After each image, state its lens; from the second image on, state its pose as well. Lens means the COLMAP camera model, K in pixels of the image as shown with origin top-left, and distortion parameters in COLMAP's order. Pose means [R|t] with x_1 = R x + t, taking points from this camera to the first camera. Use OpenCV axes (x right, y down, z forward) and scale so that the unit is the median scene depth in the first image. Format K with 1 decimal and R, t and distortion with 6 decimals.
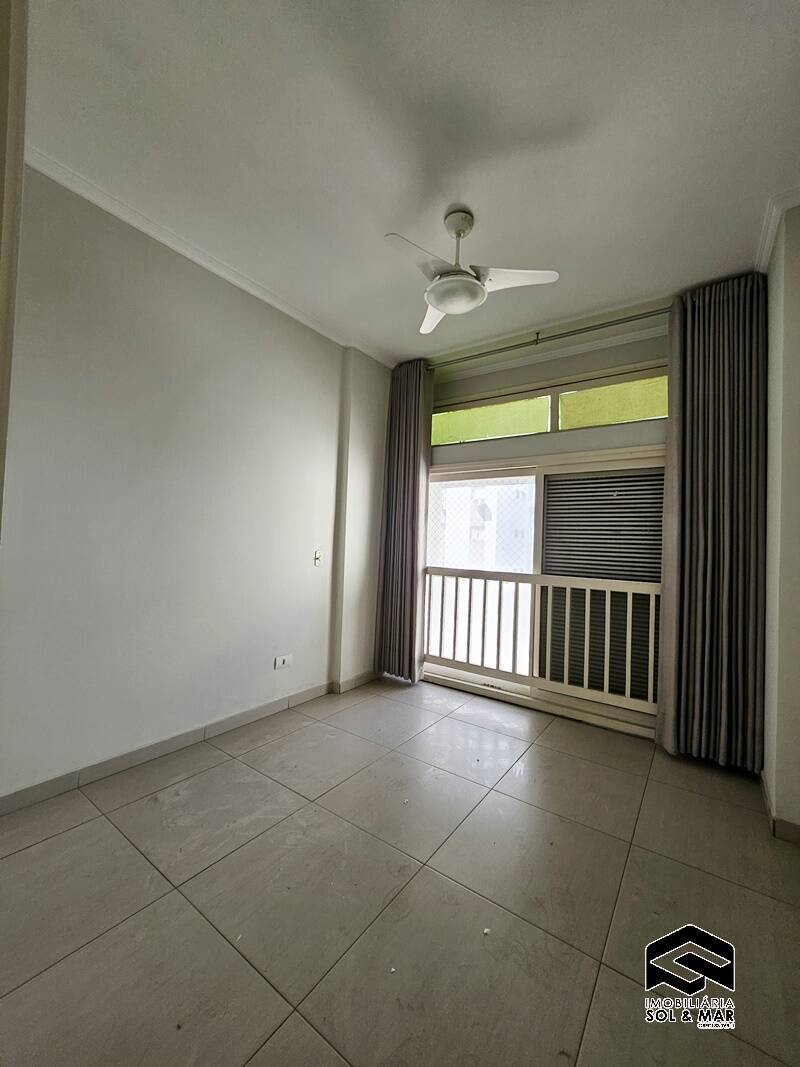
lens RADIAL K [[425.3, 0, 405.1], [0, 425.3, 539.6], [0, 0, 1]] dist [-0.011273, -0.000480]
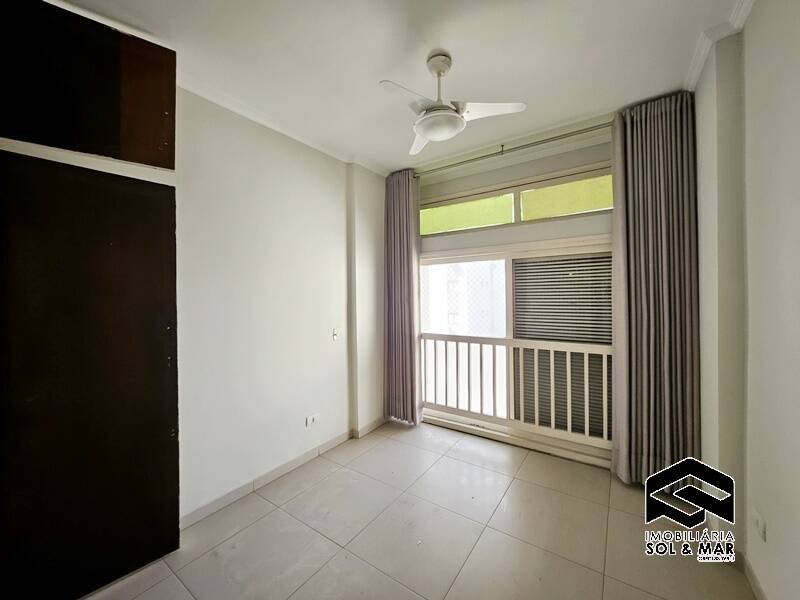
lens RADIAL K [[318.9, 0, 397.7], [0, 318.9, 298.5], [0, 0, 1]] dist [-0.011273, -0.000480]
pose [[0.998768, -0.049456, -0.004119, -0.013318], [0.049542, 0.998475, 0.024362, -0.082478], [0.002908, -0.024536, 0.999695, 0.061982]]
